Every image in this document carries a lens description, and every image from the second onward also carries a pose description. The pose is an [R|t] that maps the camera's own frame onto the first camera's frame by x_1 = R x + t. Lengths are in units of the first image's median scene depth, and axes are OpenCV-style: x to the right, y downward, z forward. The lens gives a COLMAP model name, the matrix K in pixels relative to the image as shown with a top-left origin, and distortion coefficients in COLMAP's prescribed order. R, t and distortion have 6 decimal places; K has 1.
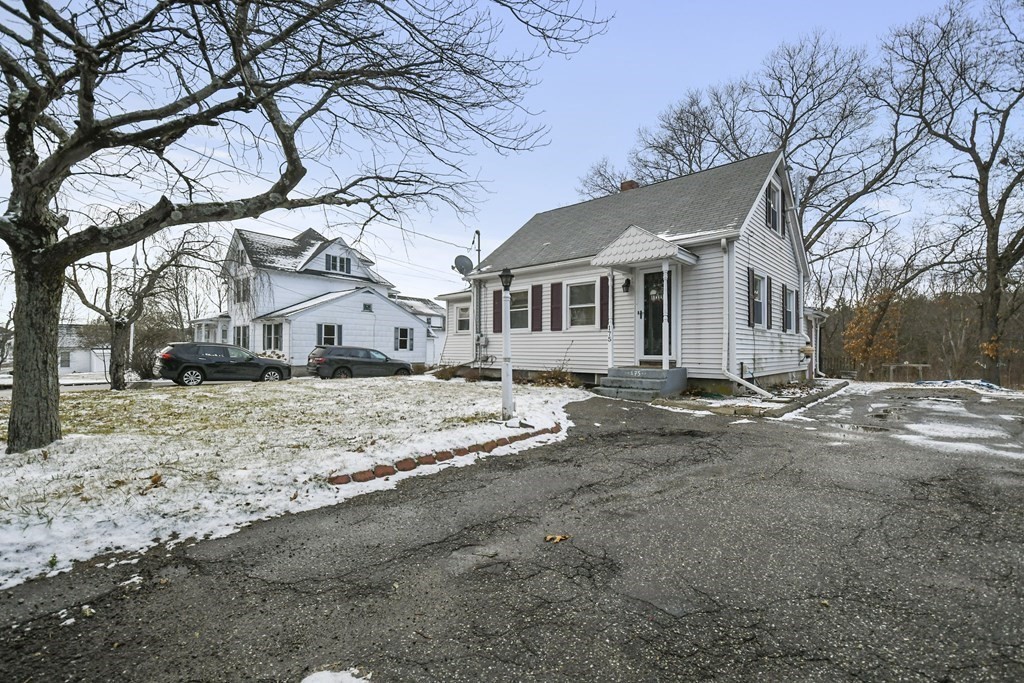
lens RADIAL K [[439.6, 0, 512.0], [0, 439.6, 341.5], [0, 0, 1]] dist [0.000086, -0.000198]
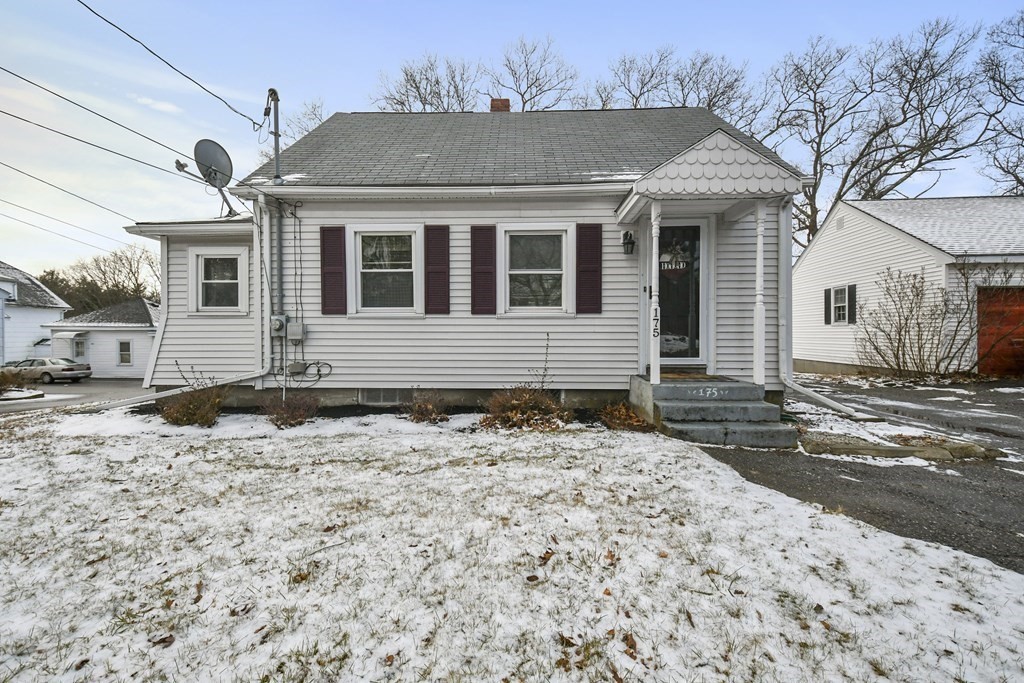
lens RADIAL K [[449.4, 0, 512.0], [0, 449.4, 341.5], [0, 0, 1]] dist [0.000092, -0.000833]
pose [[0.754761, -0.011734, 0.655894, -0.227497], [-0.010103, 0.999514, 0.029507, -0.007367], [-0.655922, -0.028897, 0.754276, 0.536682]]
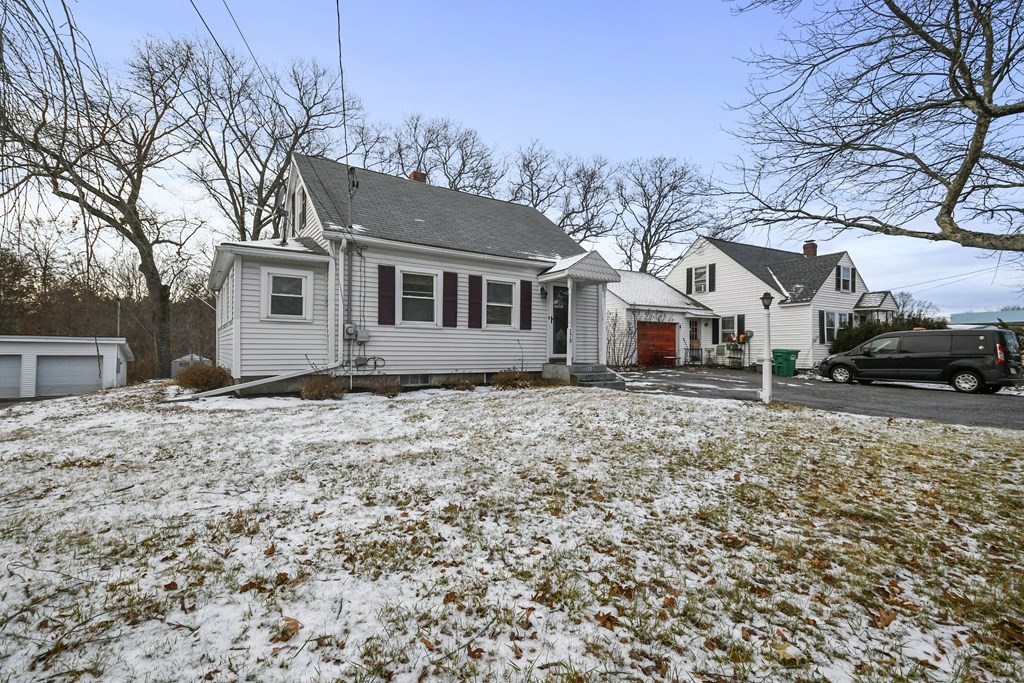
lens RADIAL K [[439.6, 0, 512.0], [0, 439.6, 341.5], [0, 0, 1]] dist [0.000086, -0.000198]
pose [[0.238952, 0.017296, 0.970877, -0.735403], [-0.023596, 0.999650, -0.012001, 0.011964], [-0.970745, -0.020042, 0.239276, 0.680841]]
